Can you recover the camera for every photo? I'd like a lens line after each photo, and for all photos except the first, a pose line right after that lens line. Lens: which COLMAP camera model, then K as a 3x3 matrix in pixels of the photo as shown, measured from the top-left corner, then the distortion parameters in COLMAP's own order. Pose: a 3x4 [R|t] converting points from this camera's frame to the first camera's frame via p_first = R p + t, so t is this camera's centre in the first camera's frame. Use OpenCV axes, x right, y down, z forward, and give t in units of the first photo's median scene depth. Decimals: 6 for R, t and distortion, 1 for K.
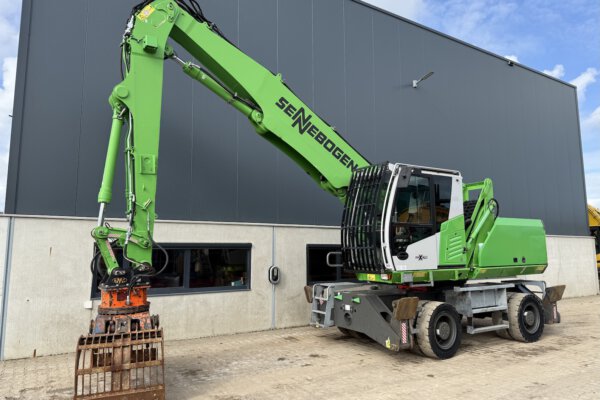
lens RADIAL K [[428.1, 0, 300.0], [0, 428.1, 200.0], [0, 0, 1]] dist [0.154547, -0.211293]
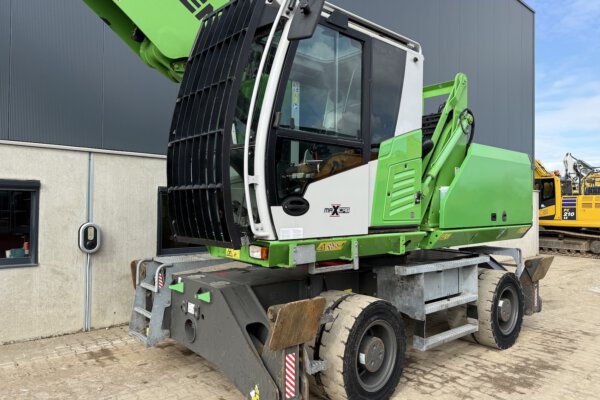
lens RADIAL K [[428.1, 0, 300.0], [0, 428.1, 200.0], [0, 0, 1]] dist [0.154547, -0.211293]
pose [[0.987564, 0.020884, 0.155824, 0.154986], [-0.037582, 0.993762, 0.104995, 0.068669], [-0.152659, -0.109545, 0.982189, 0.510436]]
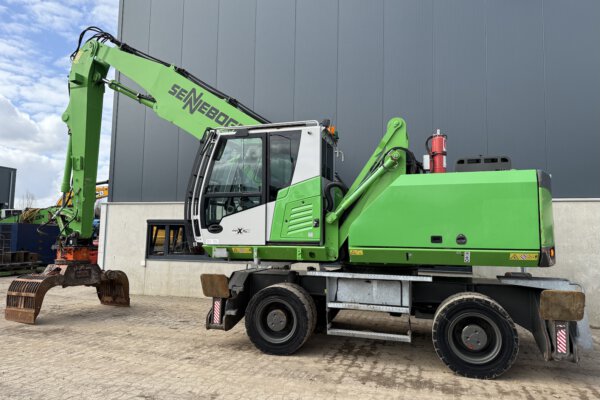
lens RADIAL K [[428.1, 0, 300.0], [0, 428.1, 200.0], [0, 0, 1]] dist [0.154547, -0.211293]
pose [[0.628647, -0.049318, -0.776125, 0.943013], [0.073911, 0.997259, -0.003503, 0.075749], [0.774170, -0.055162, 0.630569, 0.507184]]
